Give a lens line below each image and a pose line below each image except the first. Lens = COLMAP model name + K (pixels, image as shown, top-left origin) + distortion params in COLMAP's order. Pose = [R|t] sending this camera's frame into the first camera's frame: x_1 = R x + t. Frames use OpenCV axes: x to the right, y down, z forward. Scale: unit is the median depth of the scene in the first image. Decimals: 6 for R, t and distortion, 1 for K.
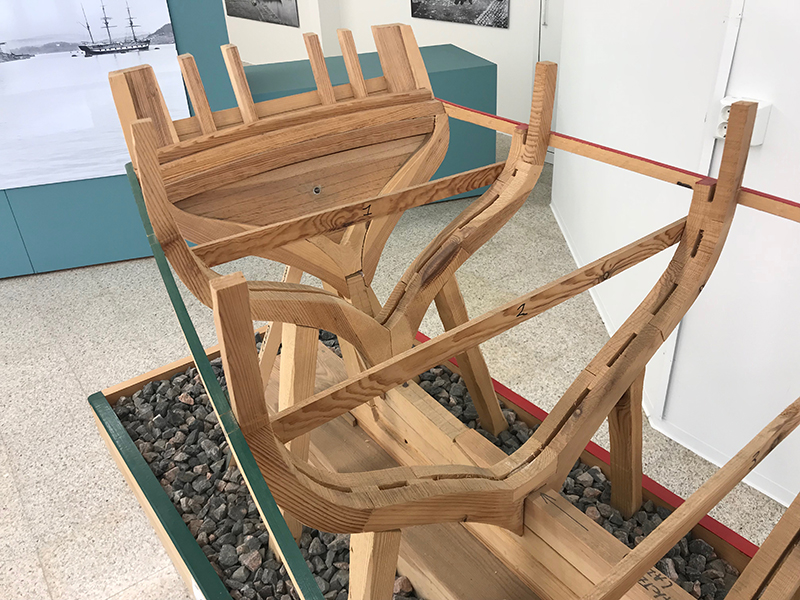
lens RADIAL K [[653.0, 0, 397.6], [0, 653.0, 298.1], [0, 0, 1]] dist [0.012678, 0.003423]
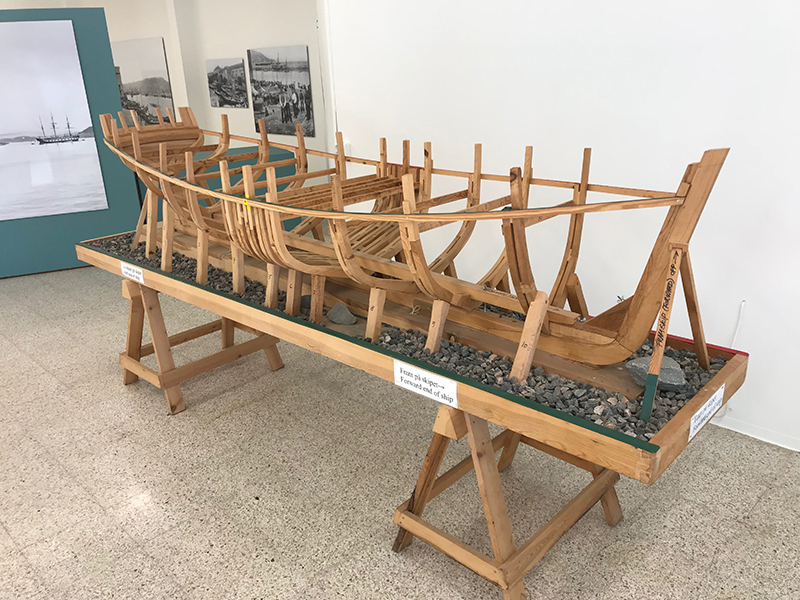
lens RADIAL K [[653.0, 0, 401.3], [0, 653.0, 302.5], [0, 0, 1]] dist [0.012678, 0.003423]
pose [[0.986490, -0.045199, 0.157461, 0.172707], [0.072509, 0.982375, -0.172282, 0.406219], [-0.146899, 0.181372, 0.972381, -0.742085]]
